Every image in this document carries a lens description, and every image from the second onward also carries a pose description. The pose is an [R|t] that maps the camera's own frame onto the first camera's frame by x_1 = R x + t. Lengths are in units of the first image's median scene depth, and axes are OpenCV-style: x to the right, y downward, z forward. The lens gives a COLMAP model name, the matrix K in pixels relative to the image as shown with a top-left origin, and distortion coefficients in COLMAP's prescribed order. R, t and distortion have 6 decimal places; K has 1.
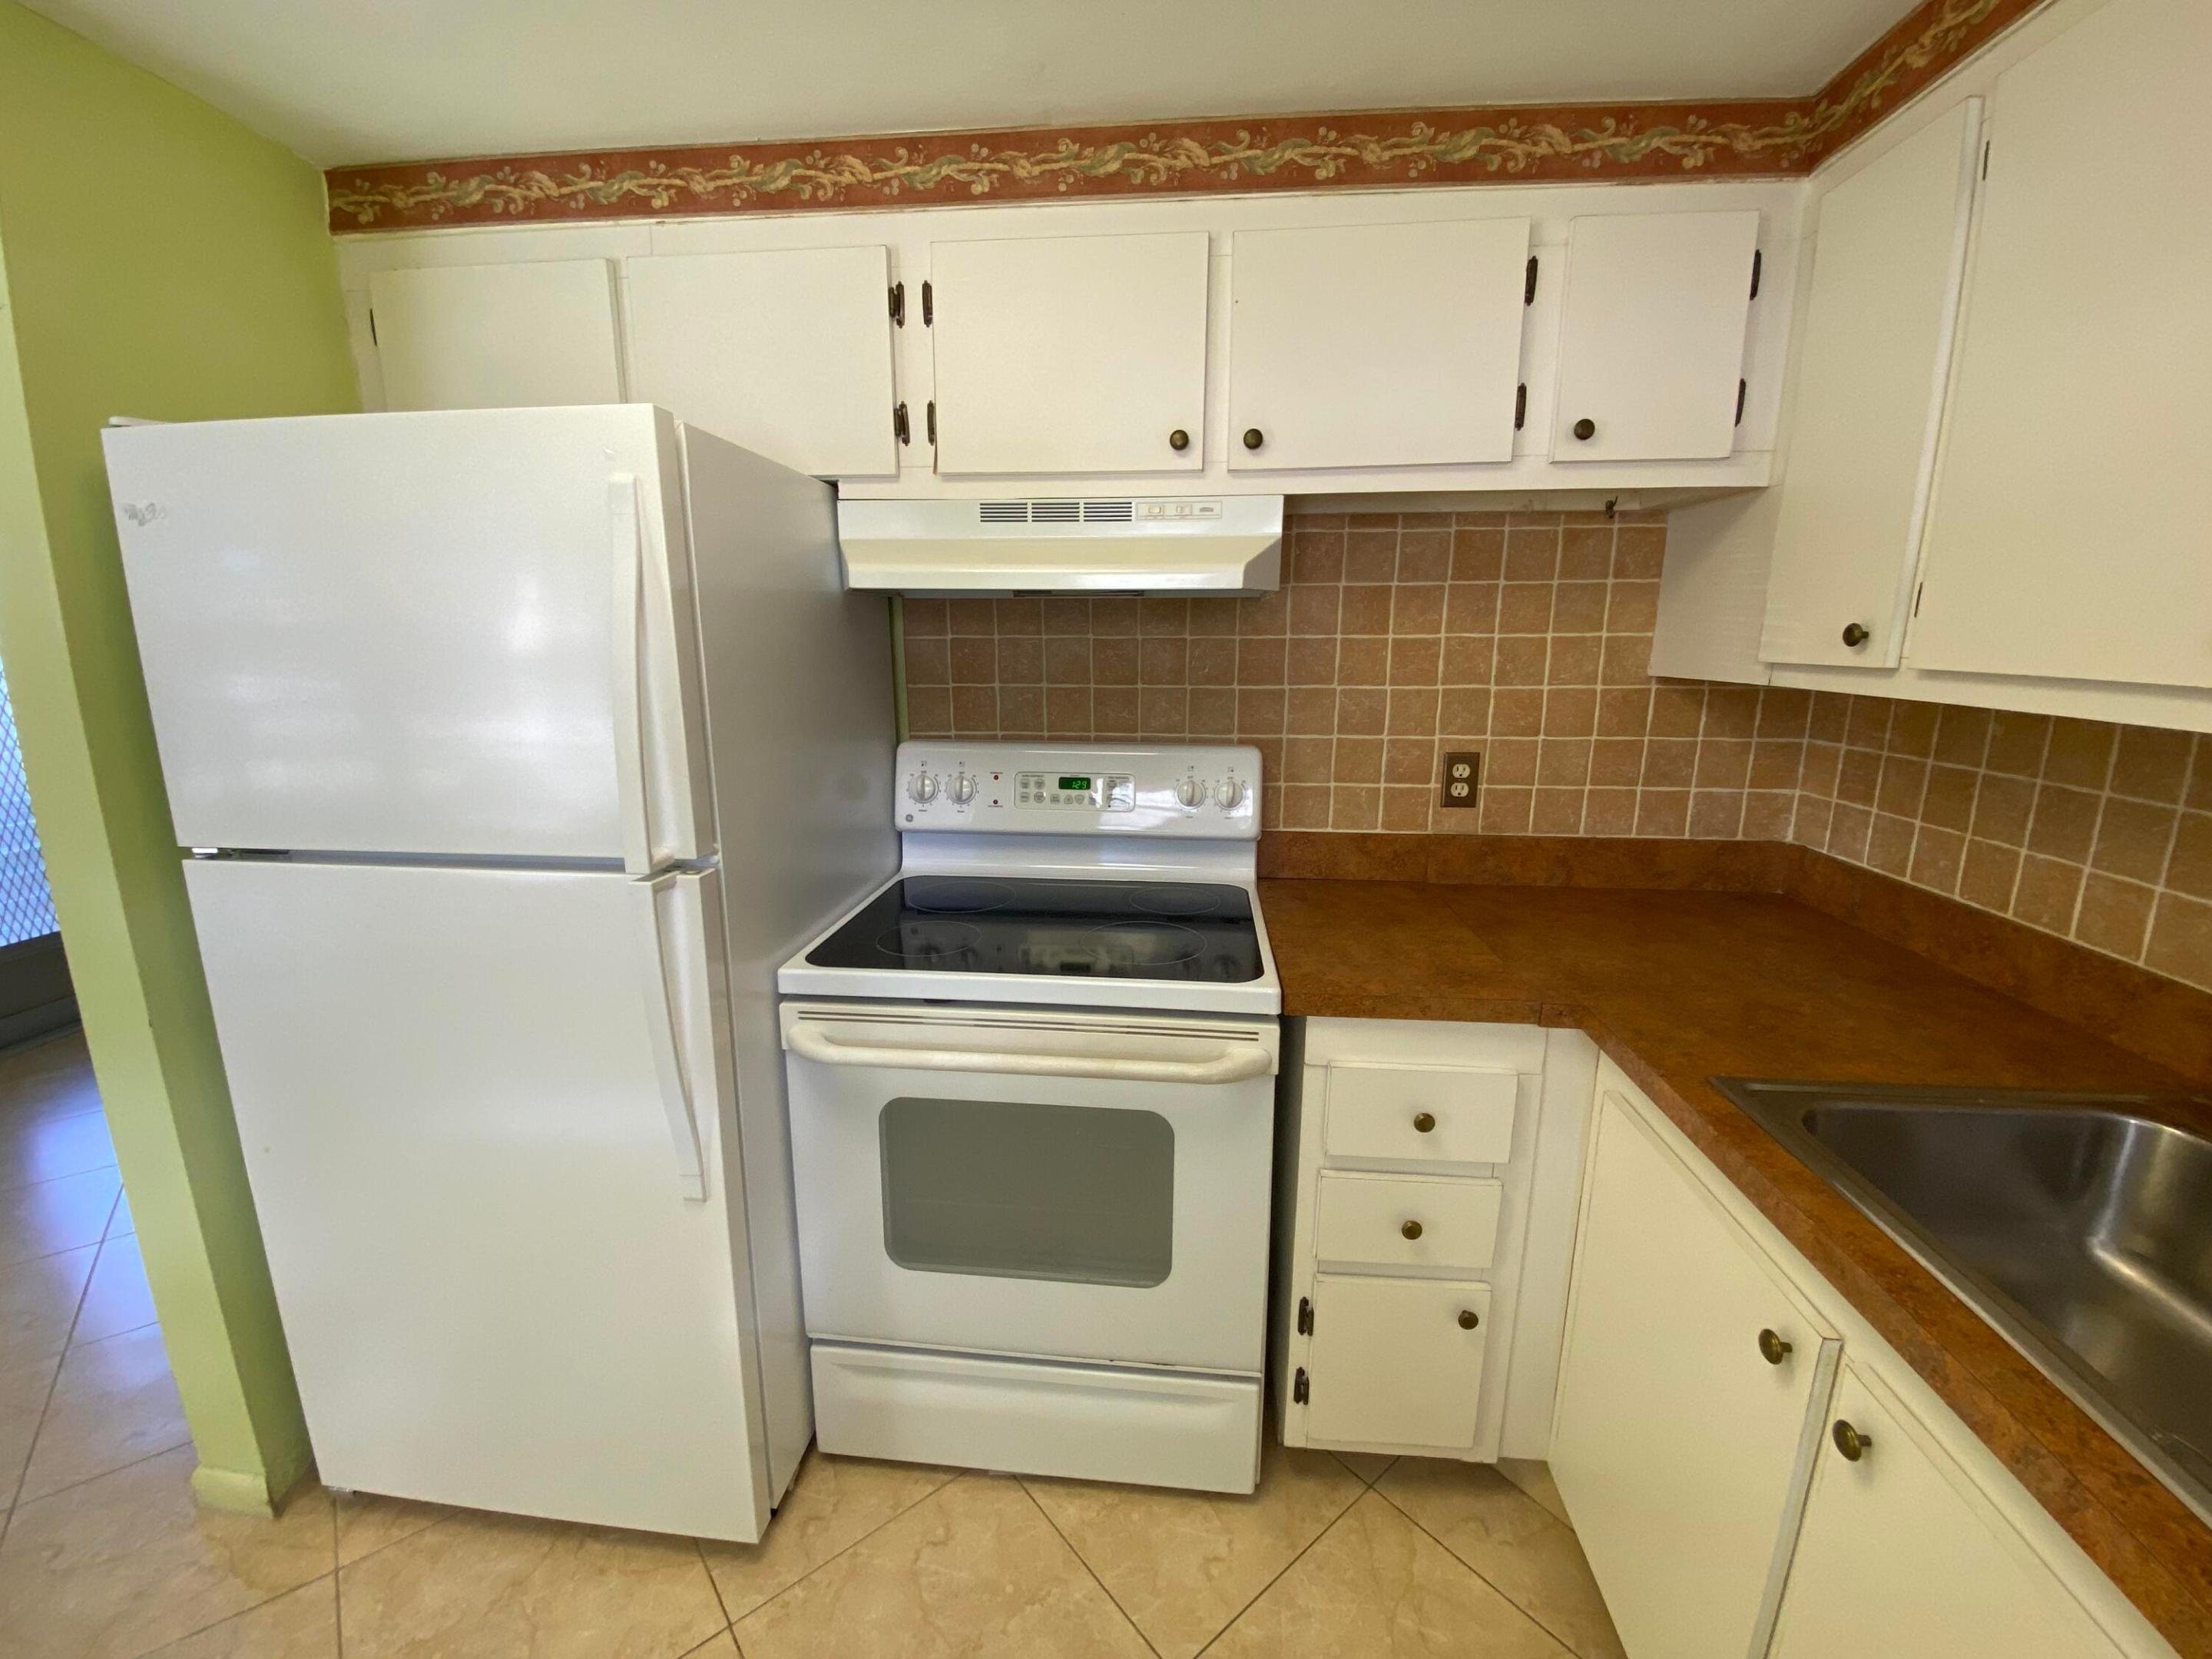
lens RADIAL K [[890.2, 0, 1080.8], [0, 890.2, 822.2], [0, 0, 1]] dist [0.030645, -0.023557]
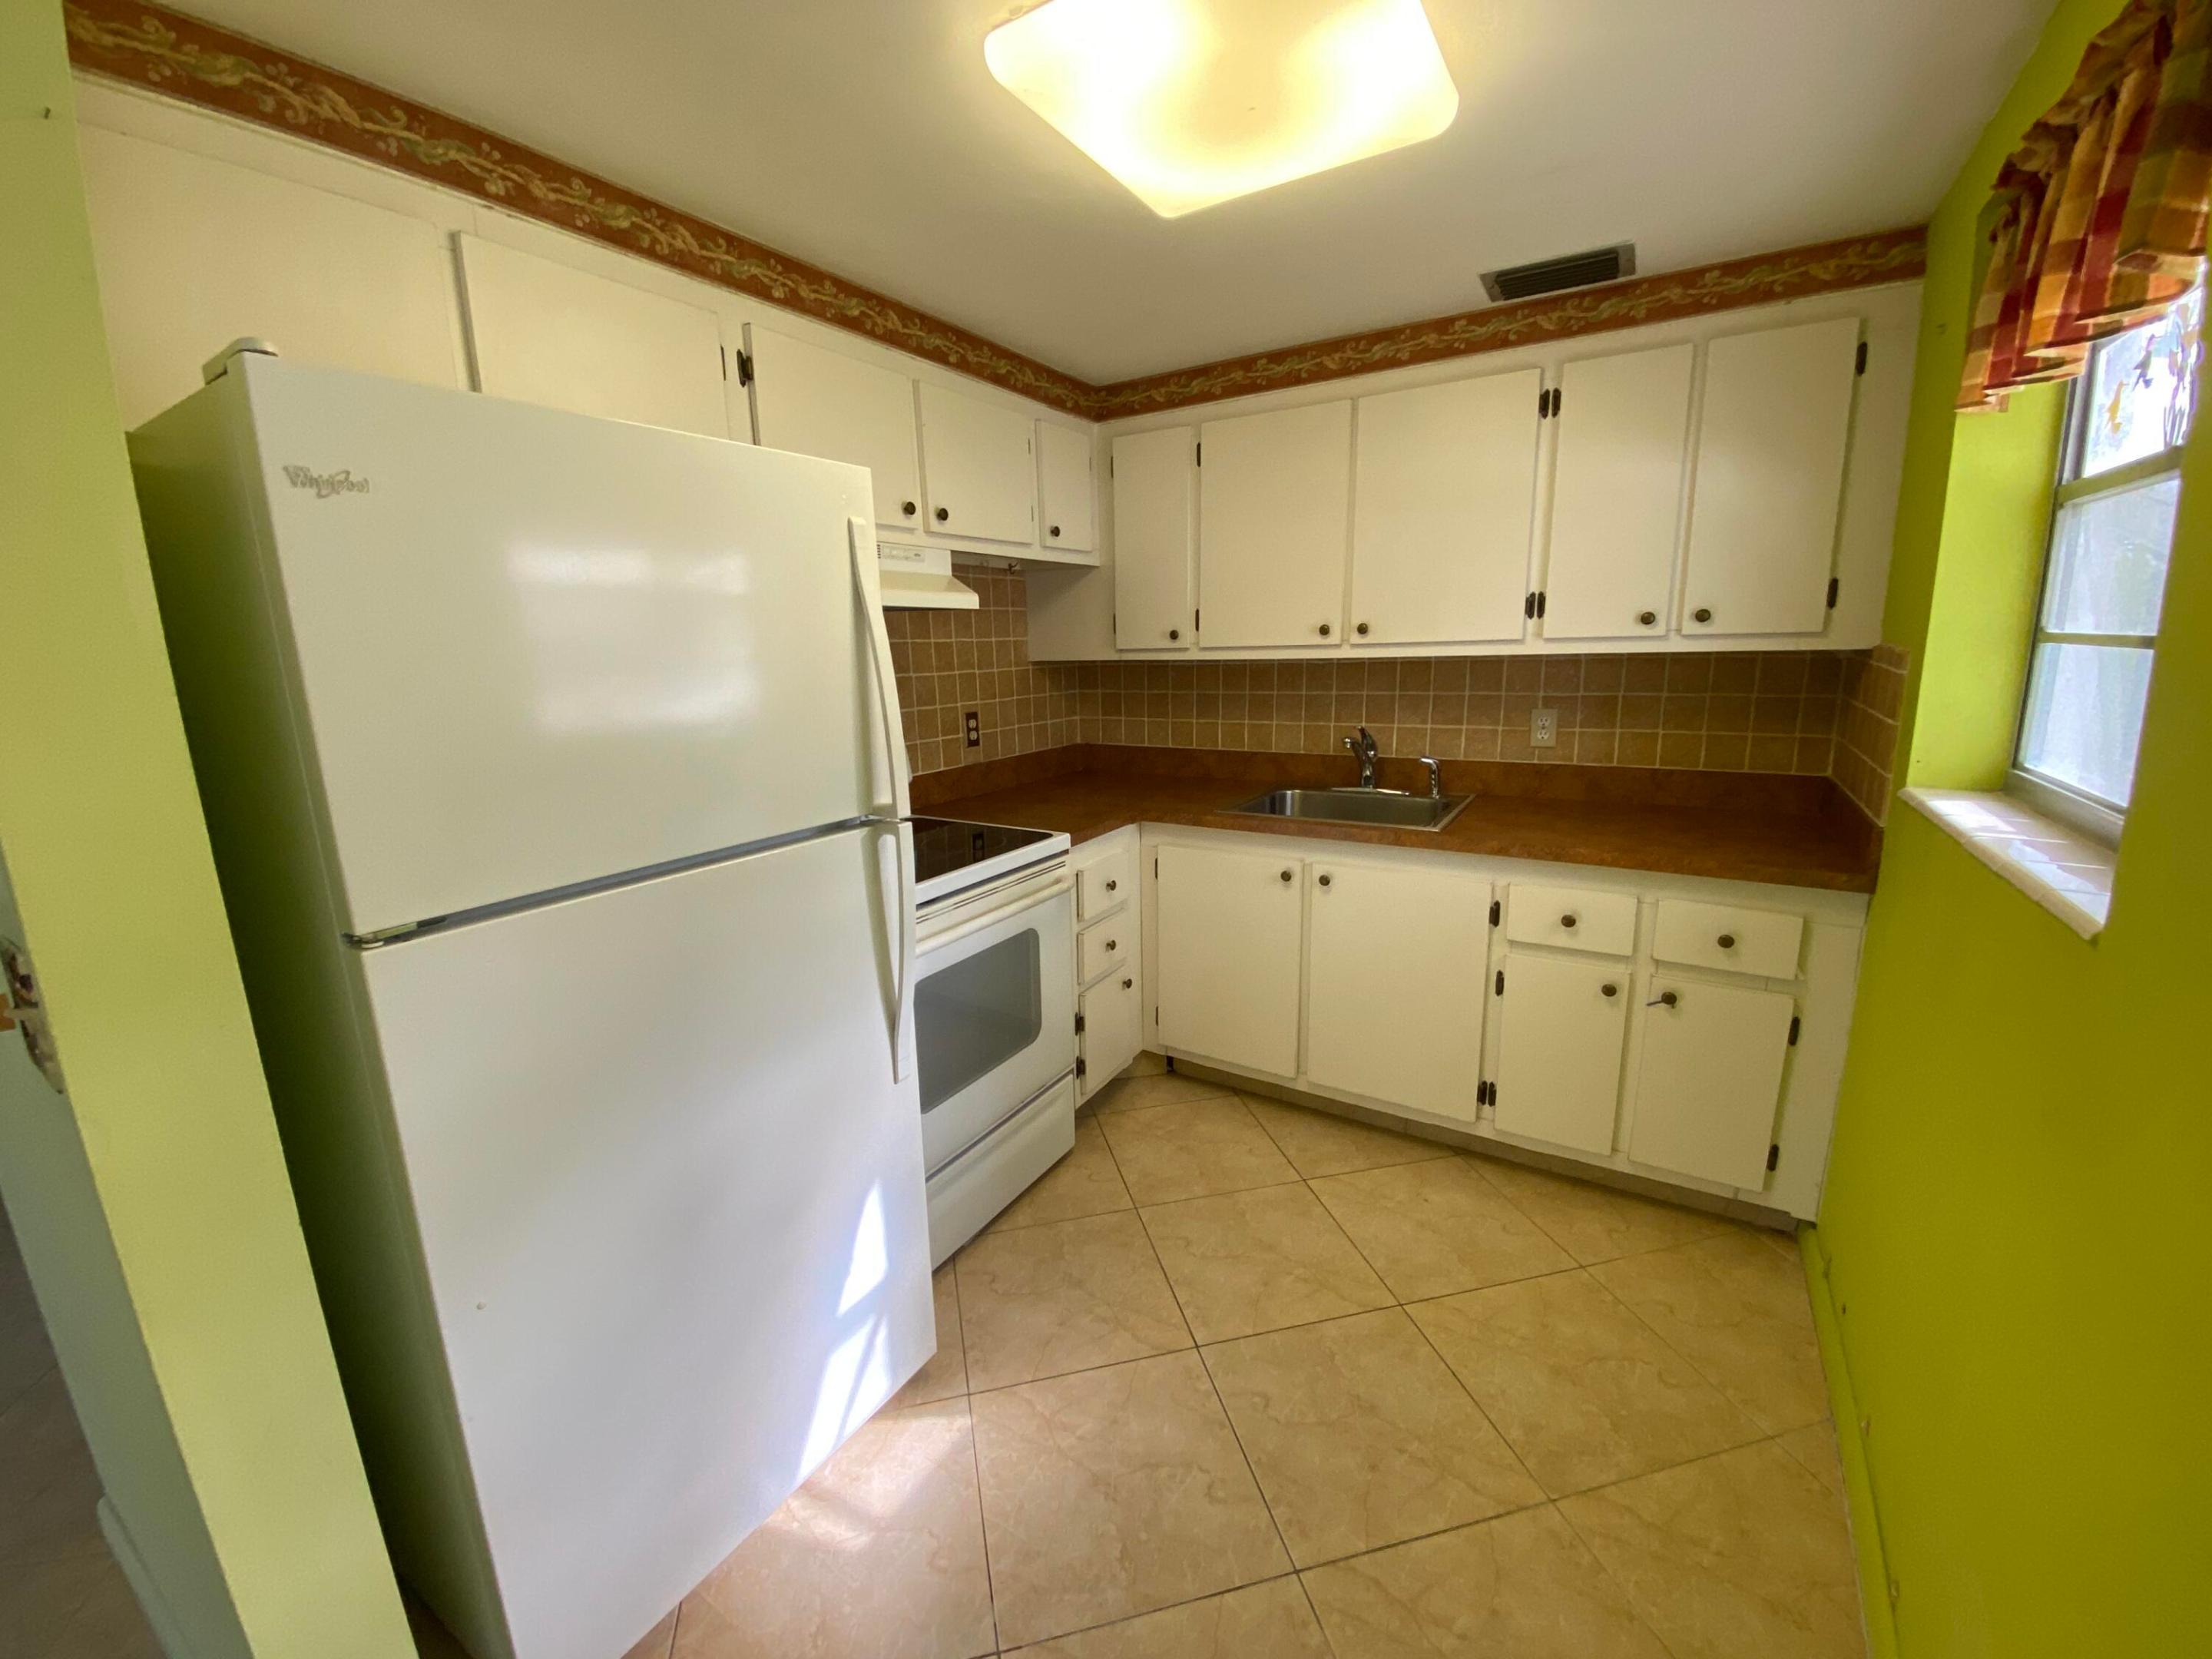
lens RADIAL K [[902.9, 0, 1103.6], [0, 902.9, 826.9], [0, 0, 1]] dist [0.025778, -0.019046]
pose [[0.432061, -0.195243, 0.880457, -1.162079], [0.210332, 0.971177, 0.112145, -0.011898], [-0.876975, 0.136734, 0.460673, 0.091646]]
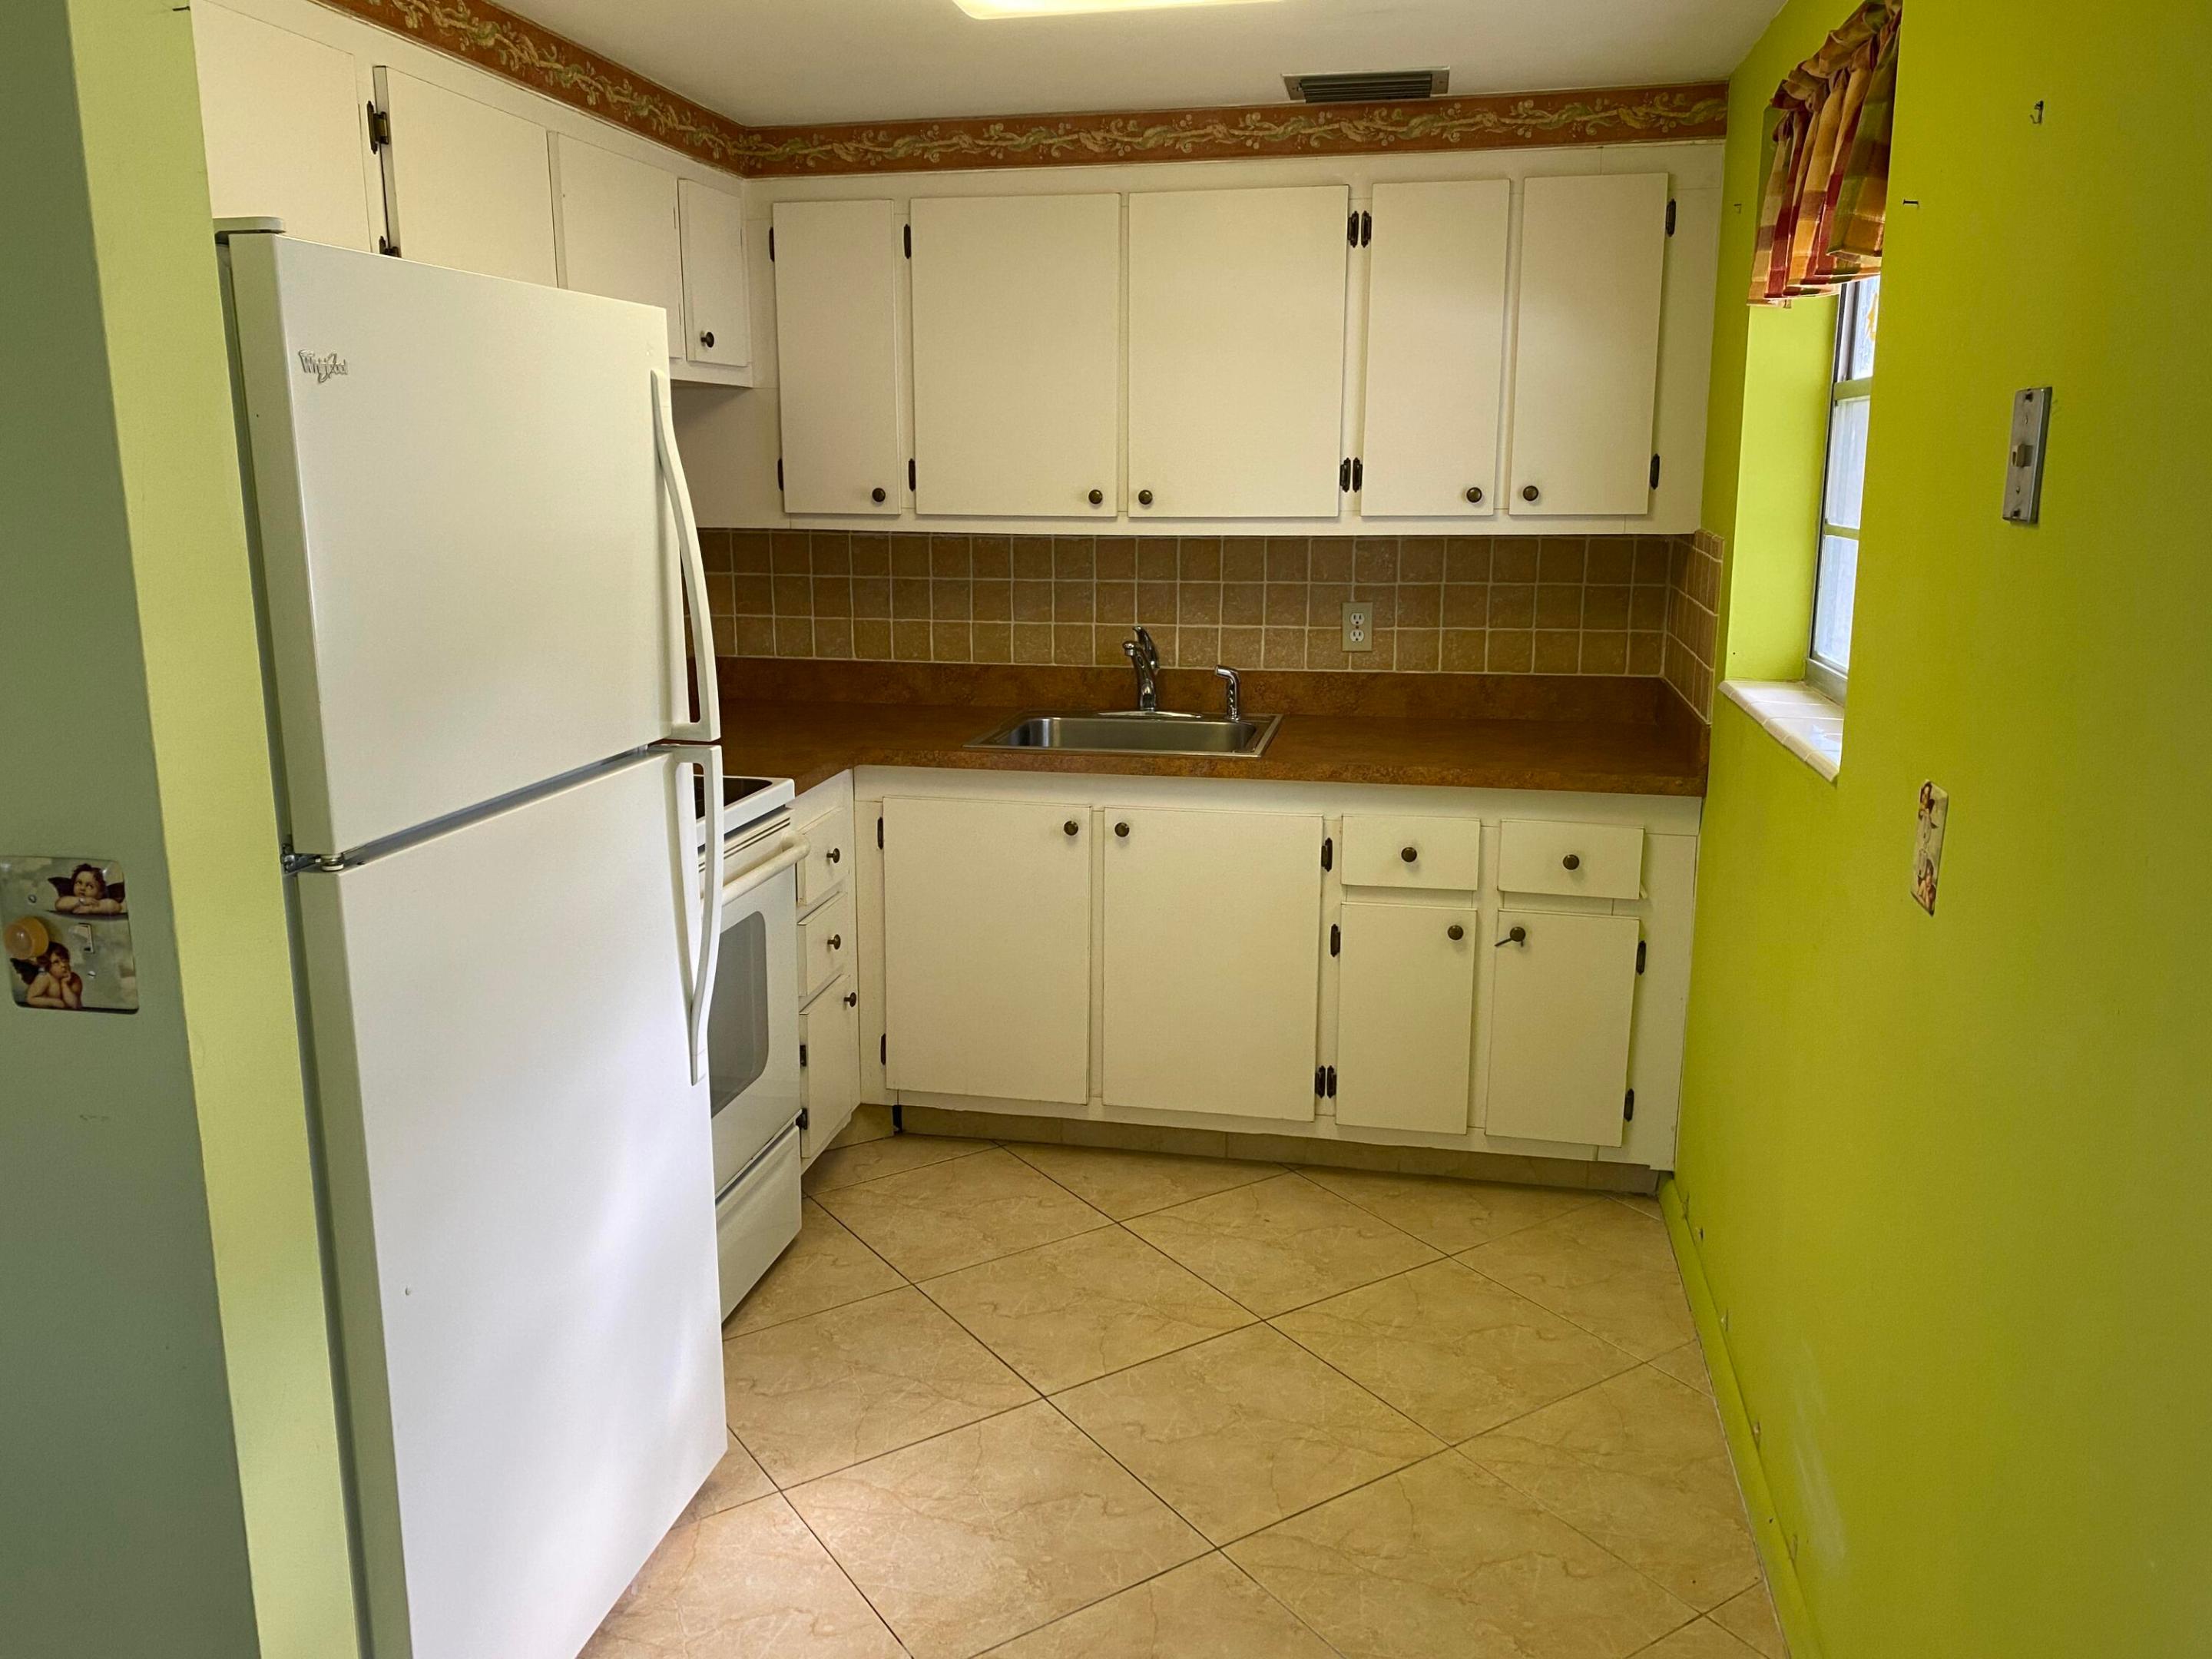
lens RADIAL K [[1723.4, 0, 1093.7], [0, 1723.4, 822.2], [0, 0, 1]] dist [0.146475, -0.260793]
pose [[0.093056, -0.204492, 0.974435, -1.887600], [0.207438, 0.961187, 0.181902, -0.100181], [-0.973812, 0.185208, 0.131864, 0.227316]]
